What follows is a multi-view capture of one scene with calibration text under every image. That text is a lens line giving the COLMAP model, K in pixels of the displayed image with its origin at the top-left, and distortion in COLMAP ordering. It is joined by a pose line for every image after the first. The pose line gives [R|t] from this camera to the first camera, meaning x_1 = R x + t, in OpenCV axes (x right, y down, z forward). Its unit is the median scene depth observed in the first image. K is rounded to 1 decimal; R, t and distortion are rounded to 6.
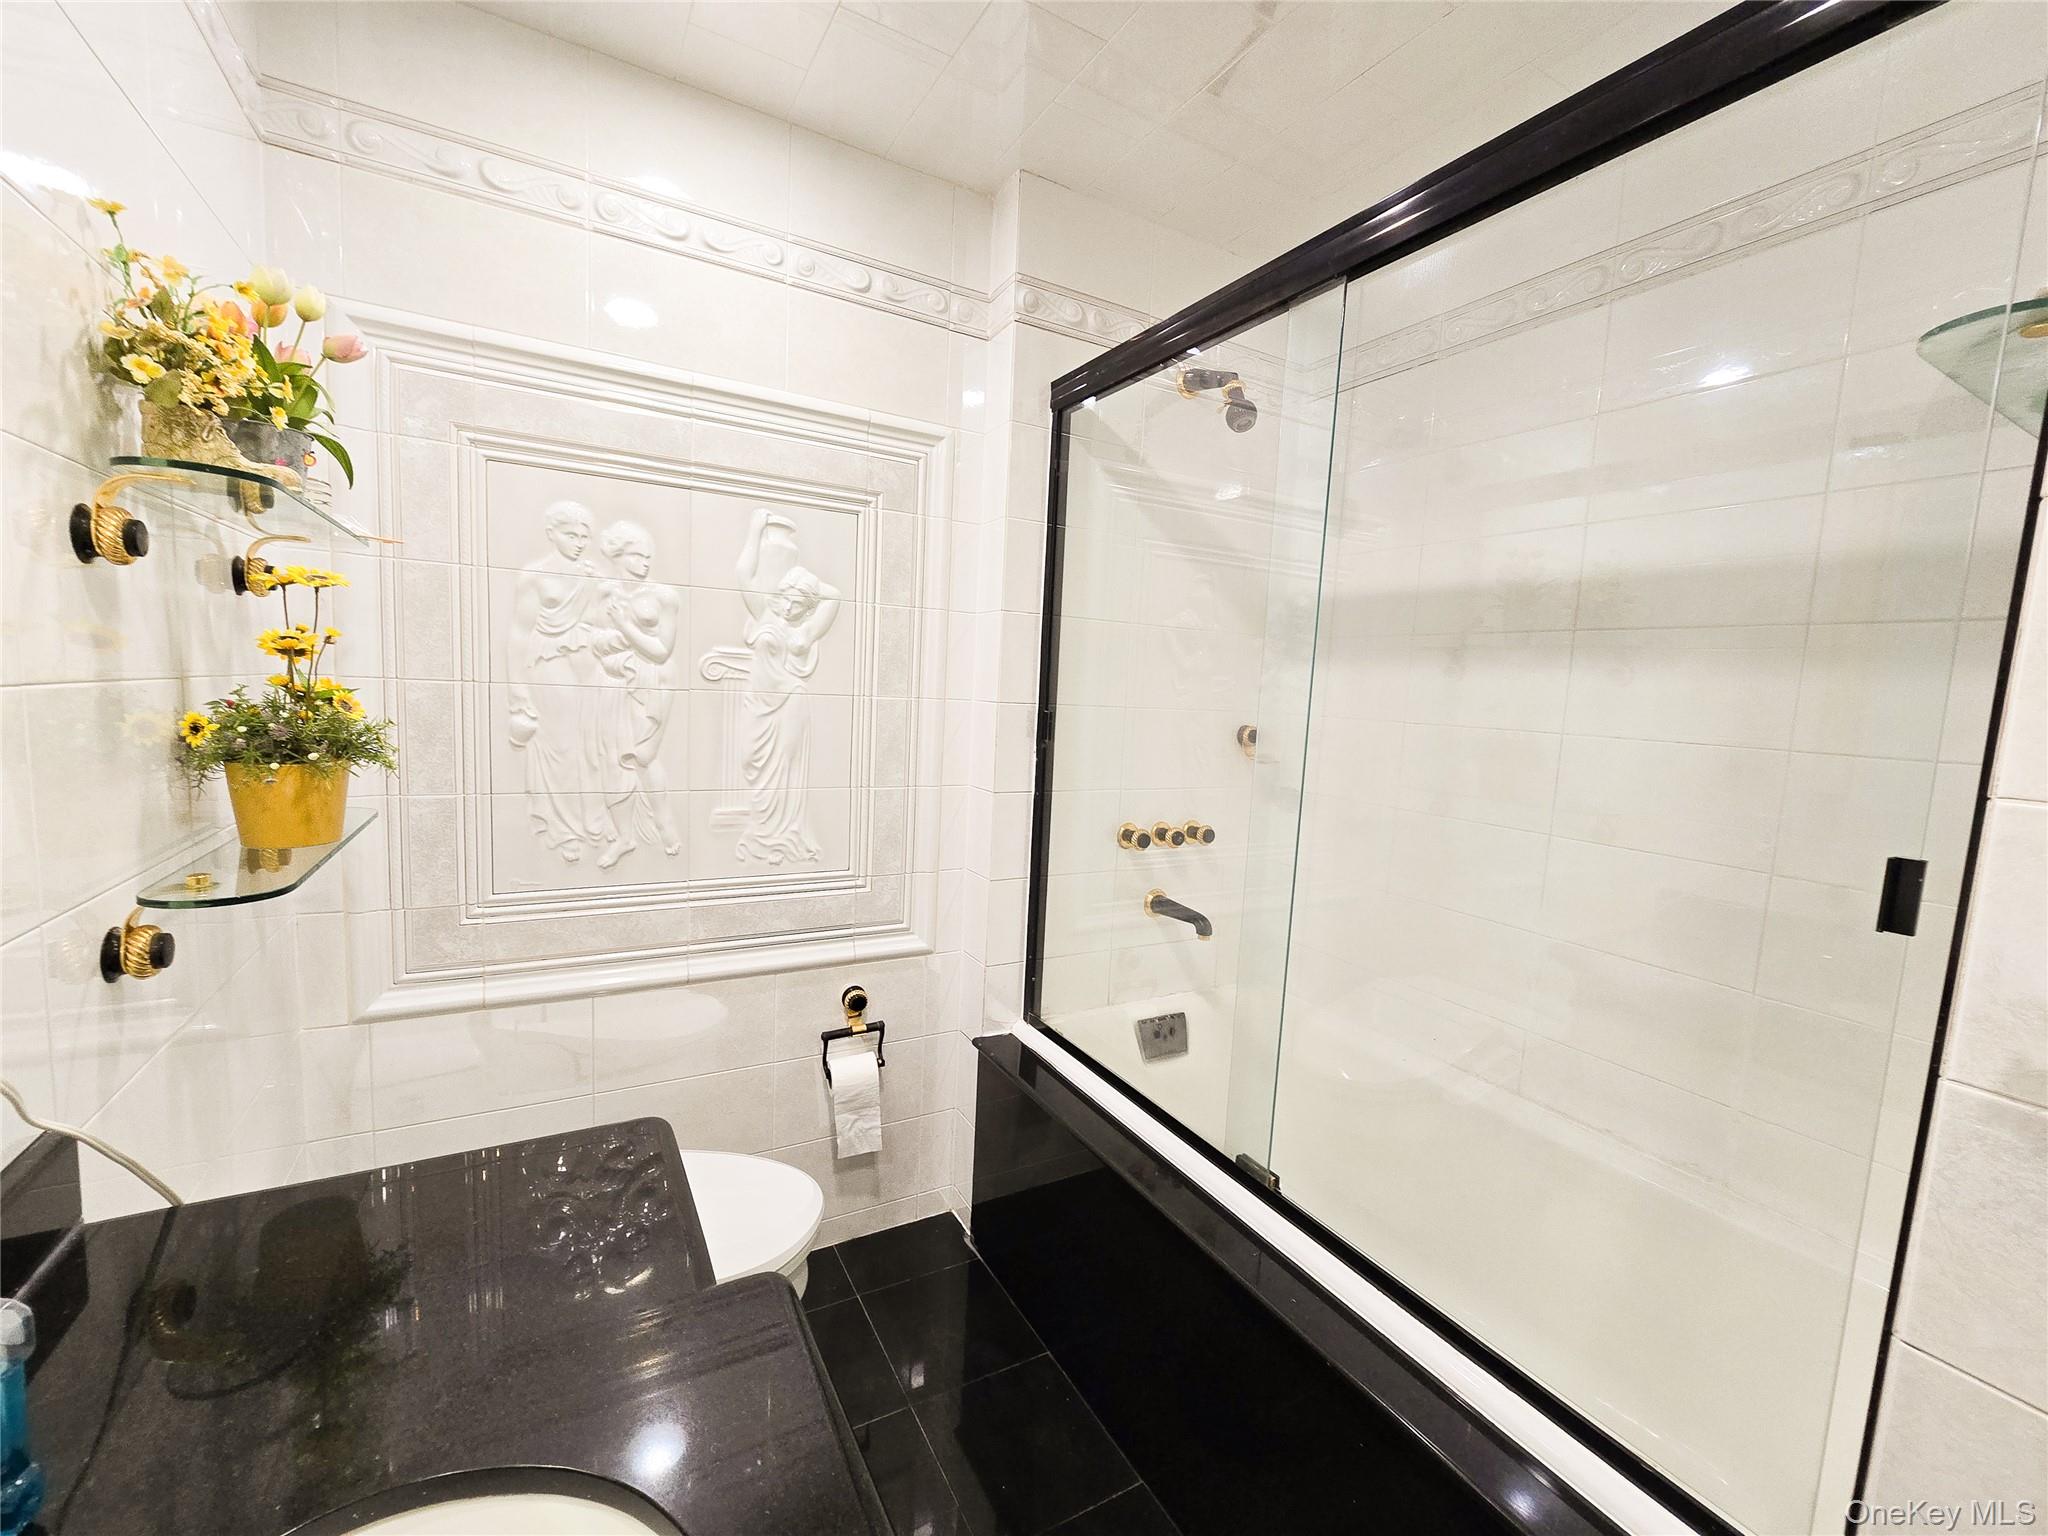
lens RADIAL K [[835.4, 0, 1022.3], [0, 835.4, 774.3], [0, 0, 1]] dist [-0.002080, -0.001036]
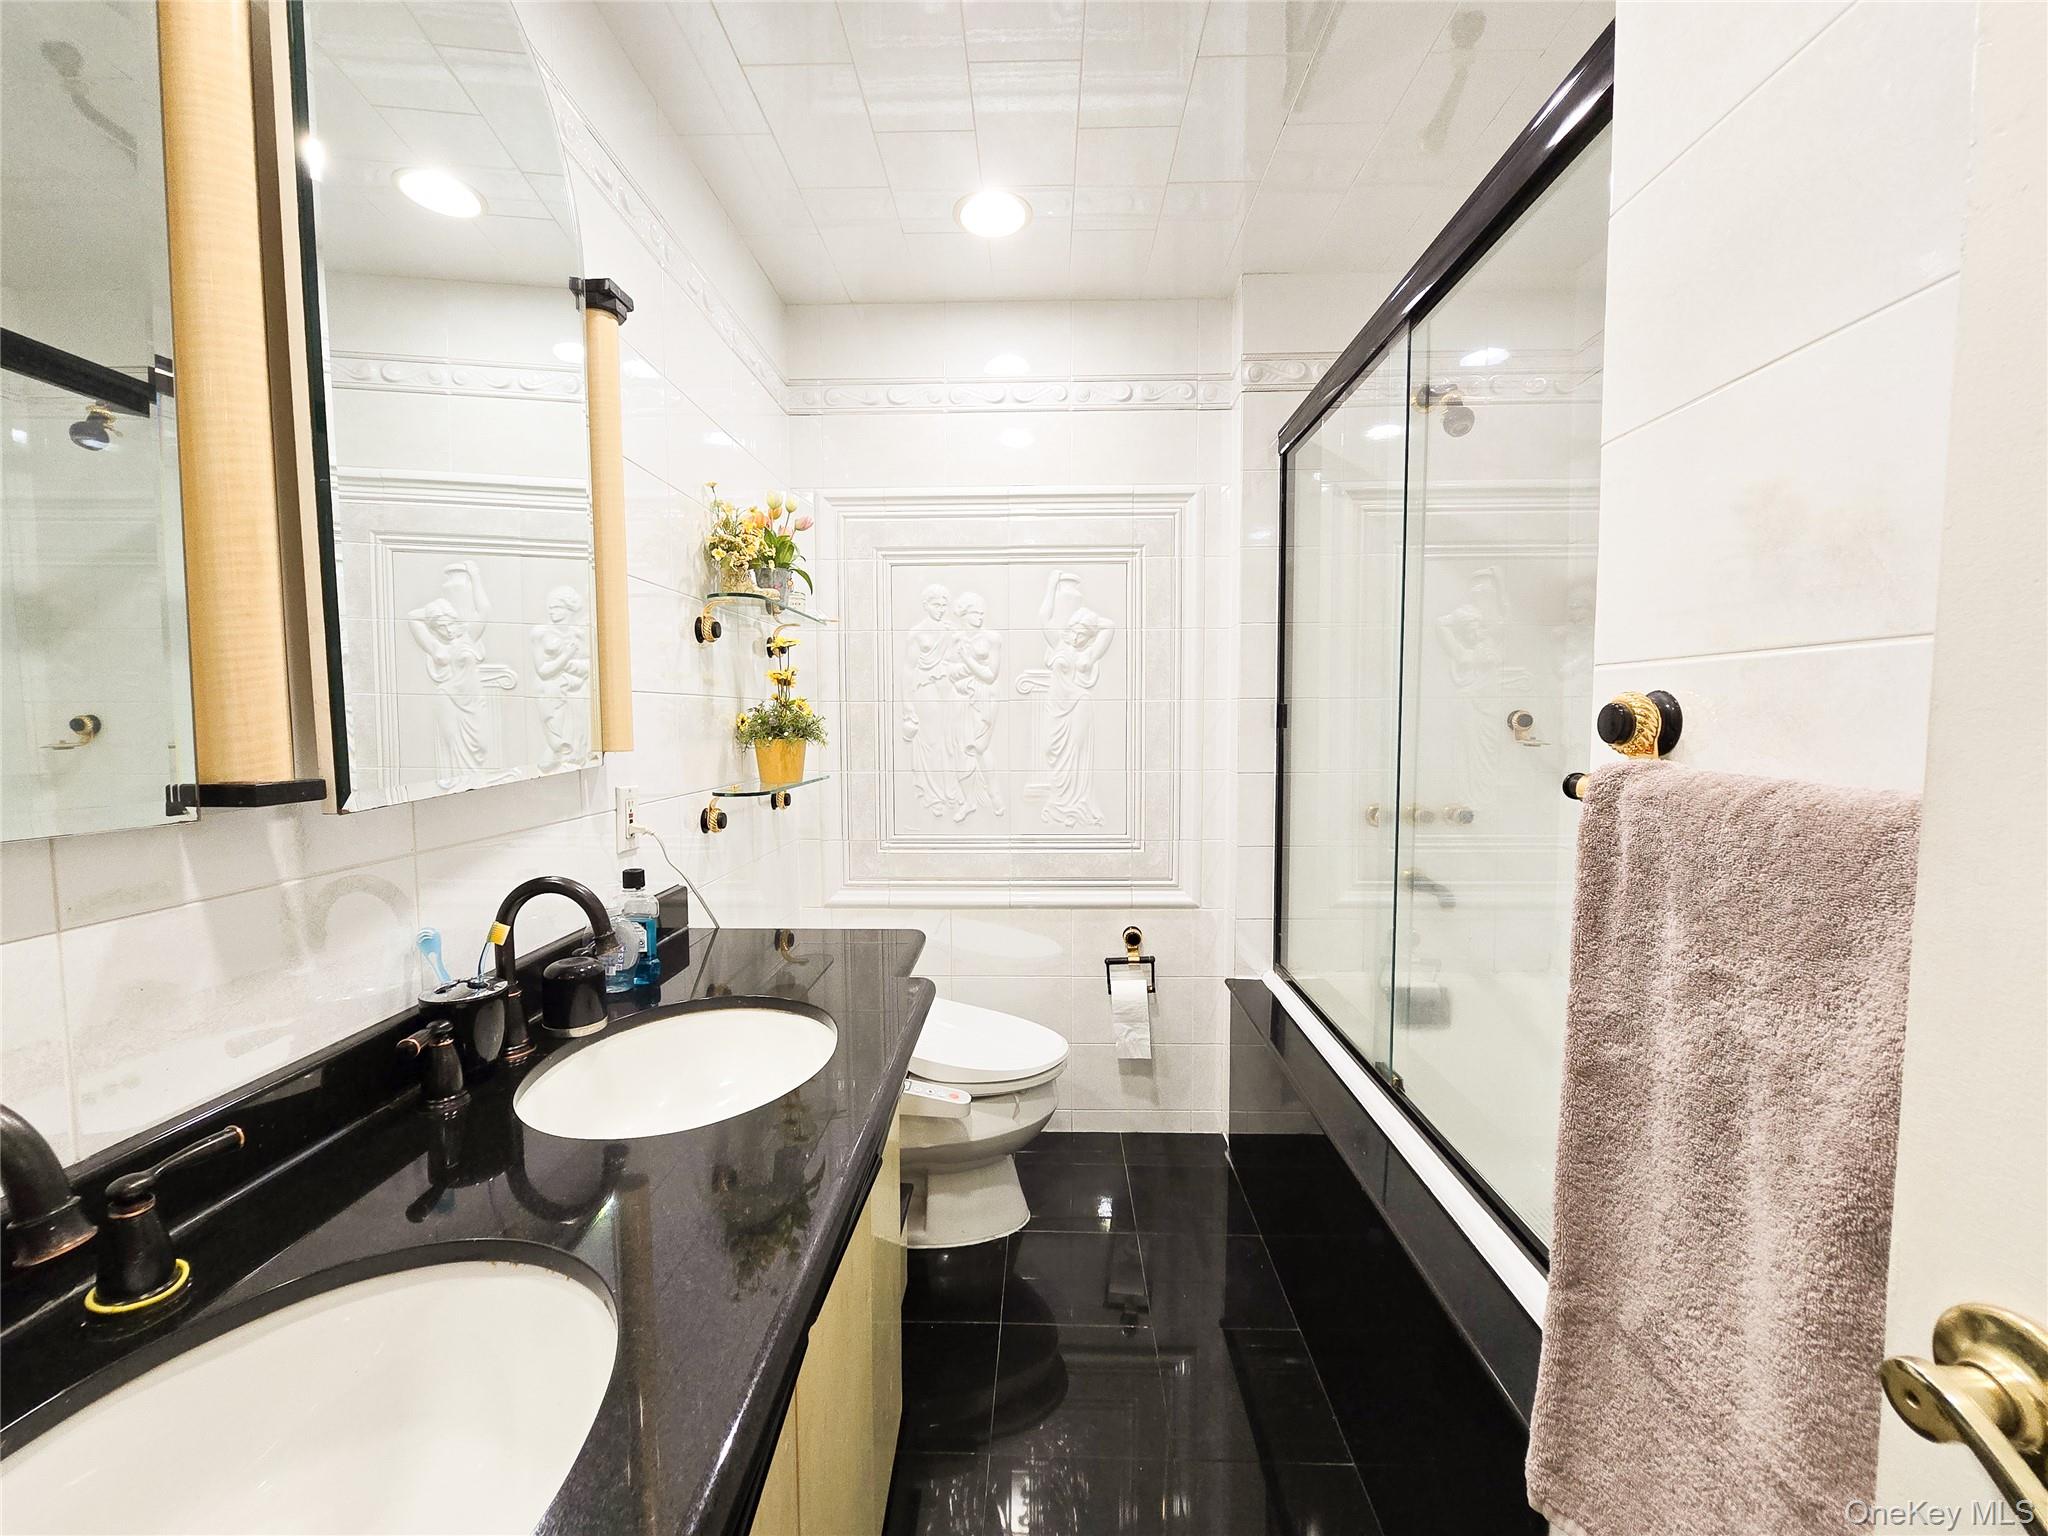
lens RADIAL K [[835.4, 0, 1028.4], [0, 835.4, 770.1], [0, 0, 1]] dist [-0.002080, -0.001036]
pose [[0.859888, -0.021187, -0.510043, 0.382195], [-0.006712, 0.998583, -0.052796, 0.098960], [0.510438, 0.048821, 0.858527, -0.229748]]
